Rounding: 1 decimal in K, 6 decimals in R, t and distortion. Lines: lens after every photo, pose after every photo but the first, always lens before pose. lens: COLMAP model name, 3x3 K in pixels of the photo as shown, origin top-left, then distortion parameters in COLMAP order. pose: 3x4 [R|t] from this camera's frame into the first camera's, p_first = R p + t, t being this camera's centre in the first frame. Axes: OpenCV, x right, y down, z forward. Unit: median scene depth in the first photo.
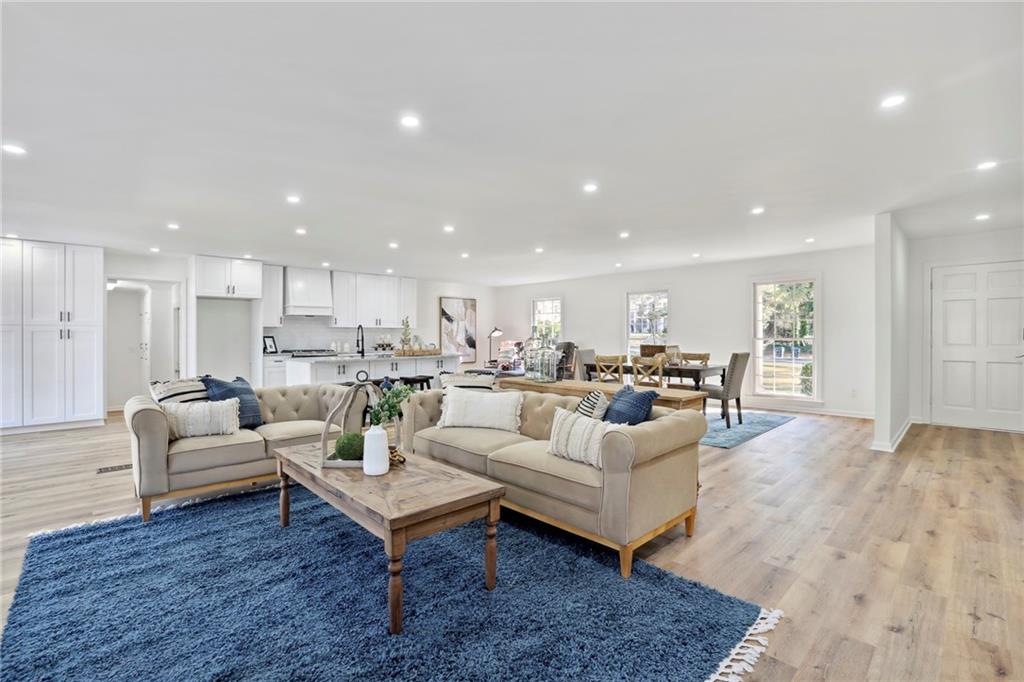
lens RADIAL K [[448.0, 0, 514.1], [0, 448.0, 336.8], [0, 0, 1]] dist [-0.036522, 0.013442]
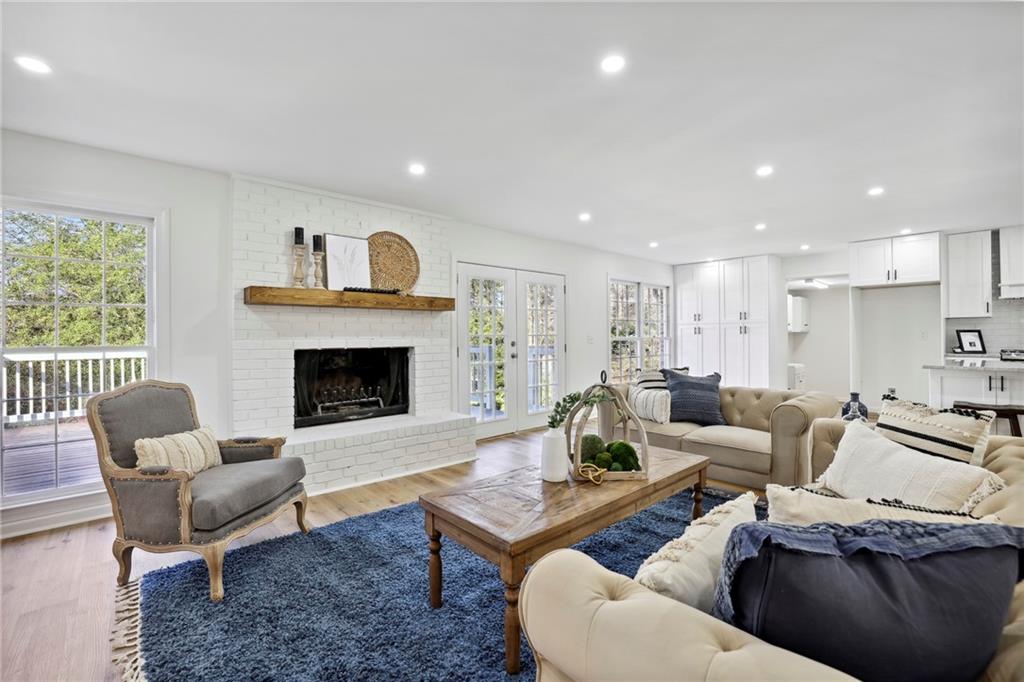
lens RADIAL K [[448.0, 0, 514.1], [0, 448.0, 336.8], [0, 0, 1]] dist [-0.036522, 0.013442]
pose [[-0.016609, 0.005617, -0.999846, 0.240746], [0.006535, 0.999963, 0.005509, 0.001559], [0.999841, -0.006443, -0.016645, 0.362562]]
